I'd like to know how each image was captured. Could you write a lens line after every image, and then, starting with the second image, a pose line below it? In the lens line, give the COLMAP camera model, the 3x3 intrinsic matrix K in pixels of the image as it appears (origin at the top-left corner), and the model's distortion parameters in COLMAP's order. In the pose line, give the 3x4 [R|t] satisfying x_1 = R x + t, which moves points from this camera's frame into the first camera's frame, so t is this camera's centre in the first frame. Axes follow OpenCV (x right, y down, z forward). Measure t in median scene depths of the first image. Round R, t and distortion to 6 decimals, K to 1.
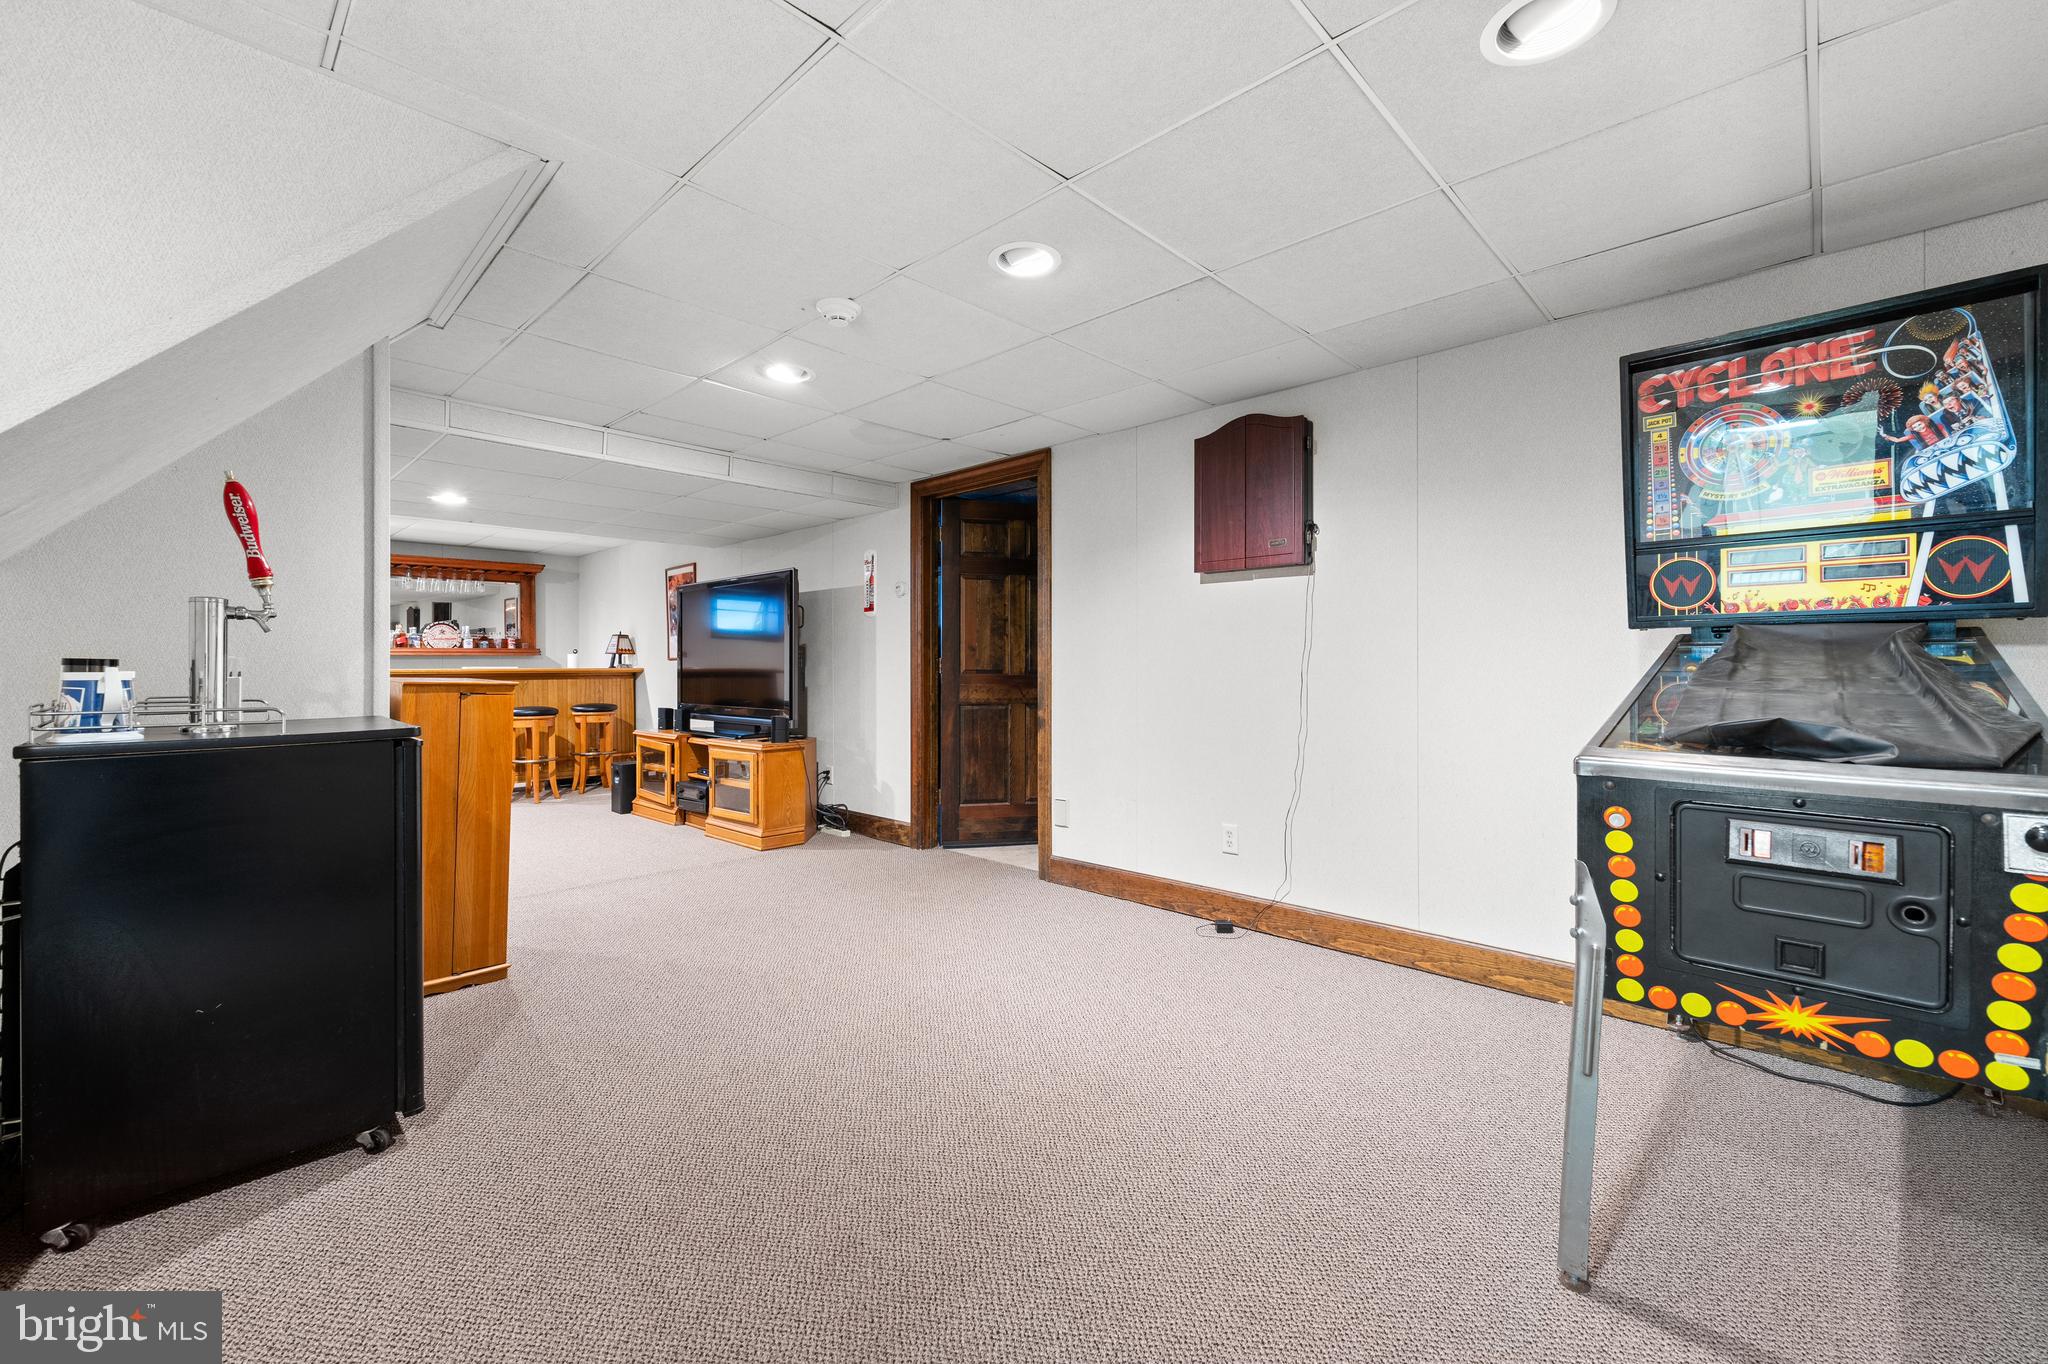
lens RADIAL K [[843.2, 0, 1022.5], [0, 843.2, 668.8], [0, 0, 1]] dist [-0.010503, -0.000348]
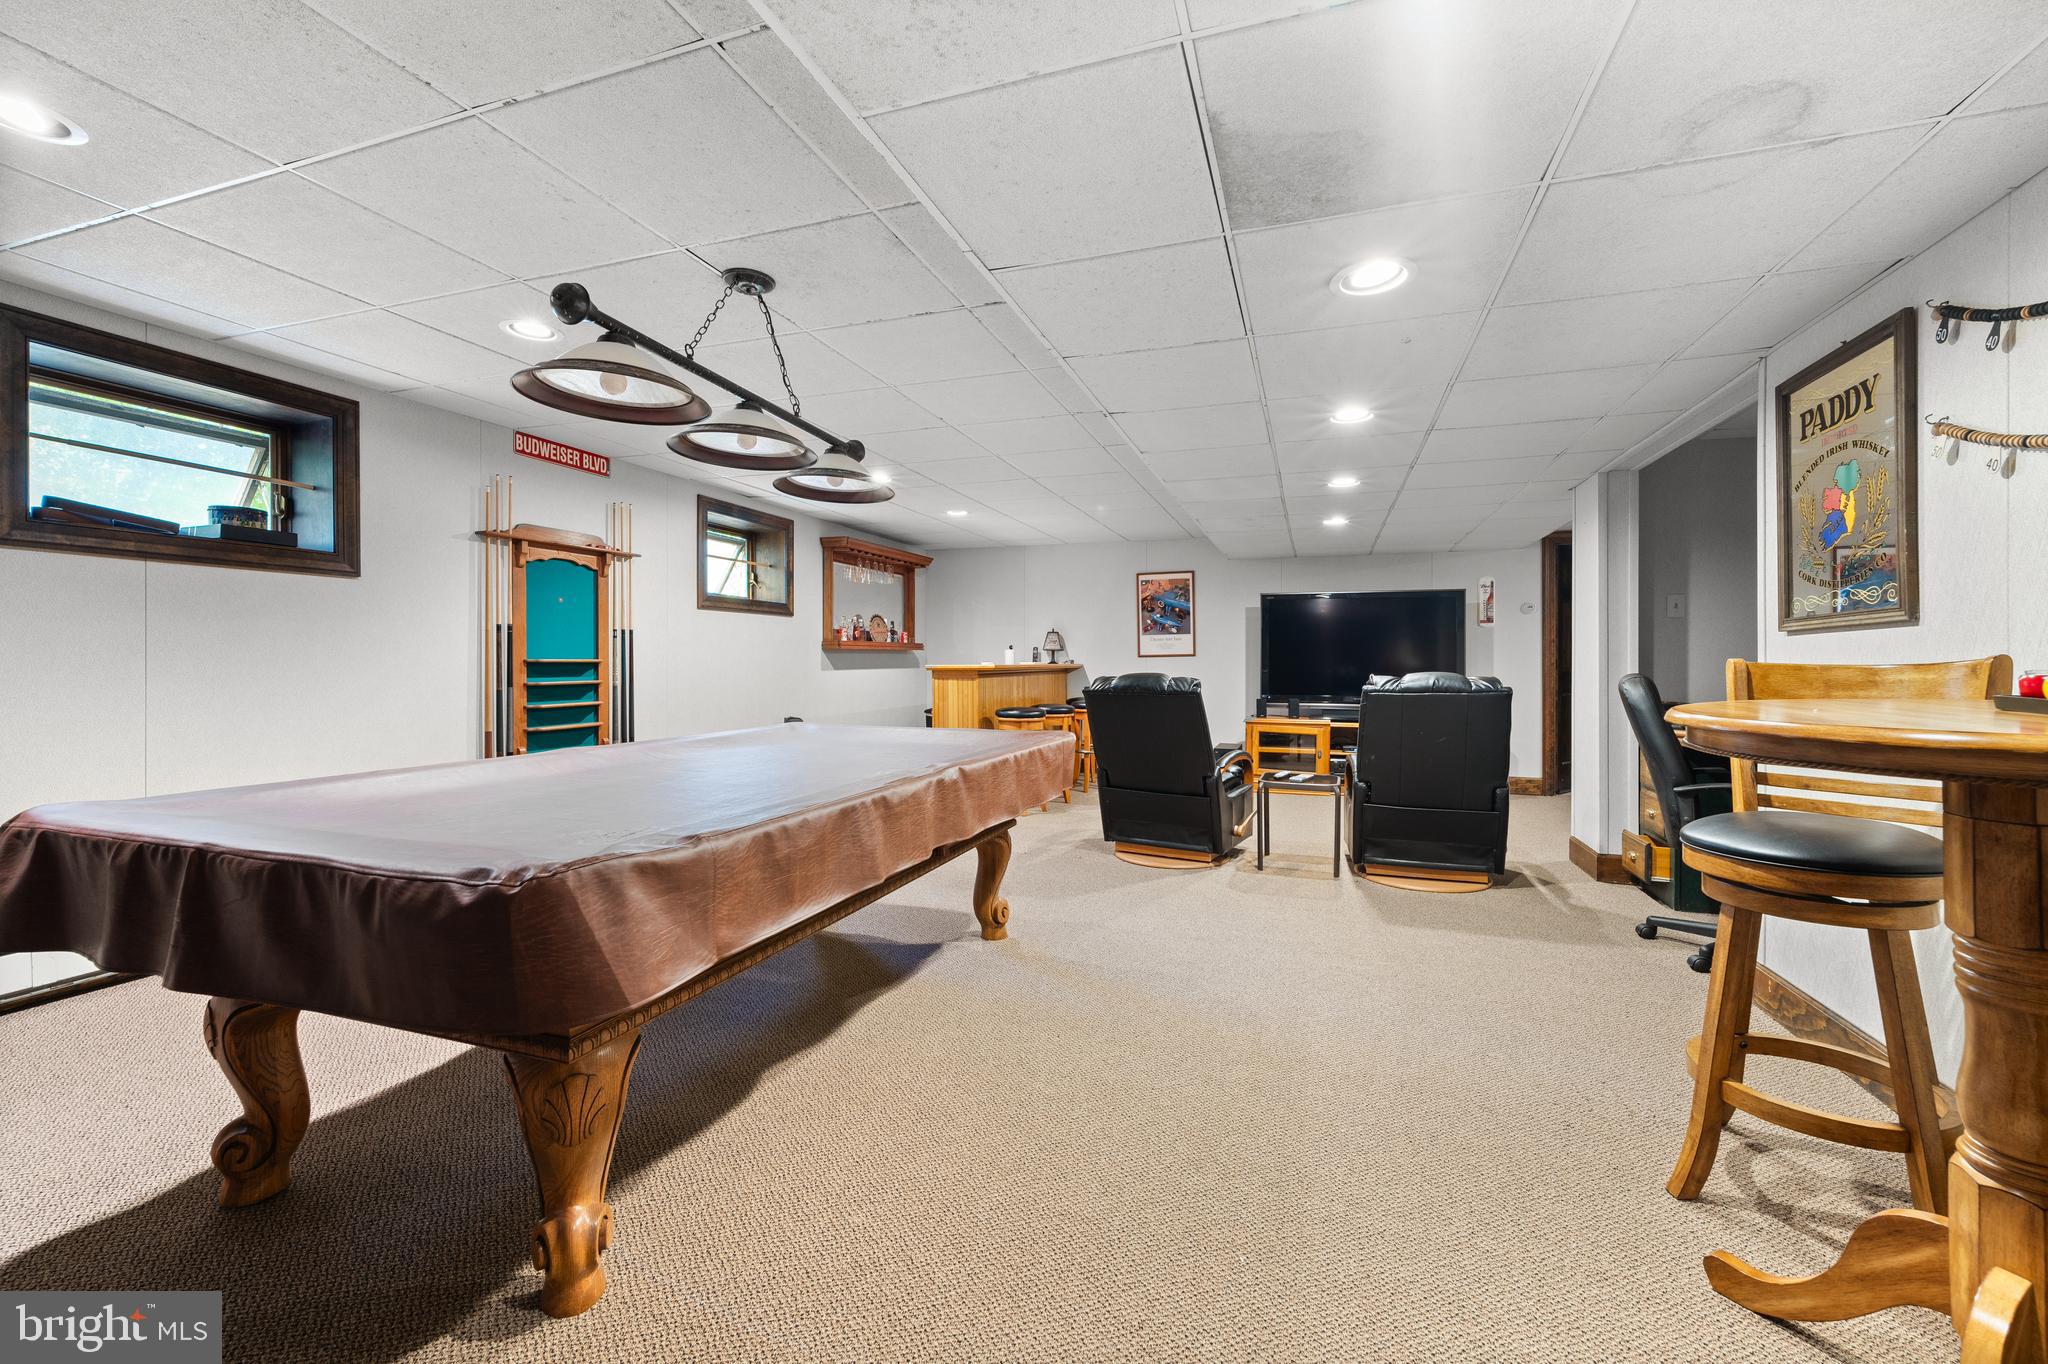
lens RADIAL K [[843.2, 0, 1023.5], [0, 843.2, 667.4], [0, 0, 1]] dist [-0.010503, -0.000348]
pose [[0.904711, 0.003991, 0.426007, -0.997189], [-0.003365, 0.999992, -0.002222, 0.005441], [-0.426012, 0.000577, 0.904717, 0.079091]]
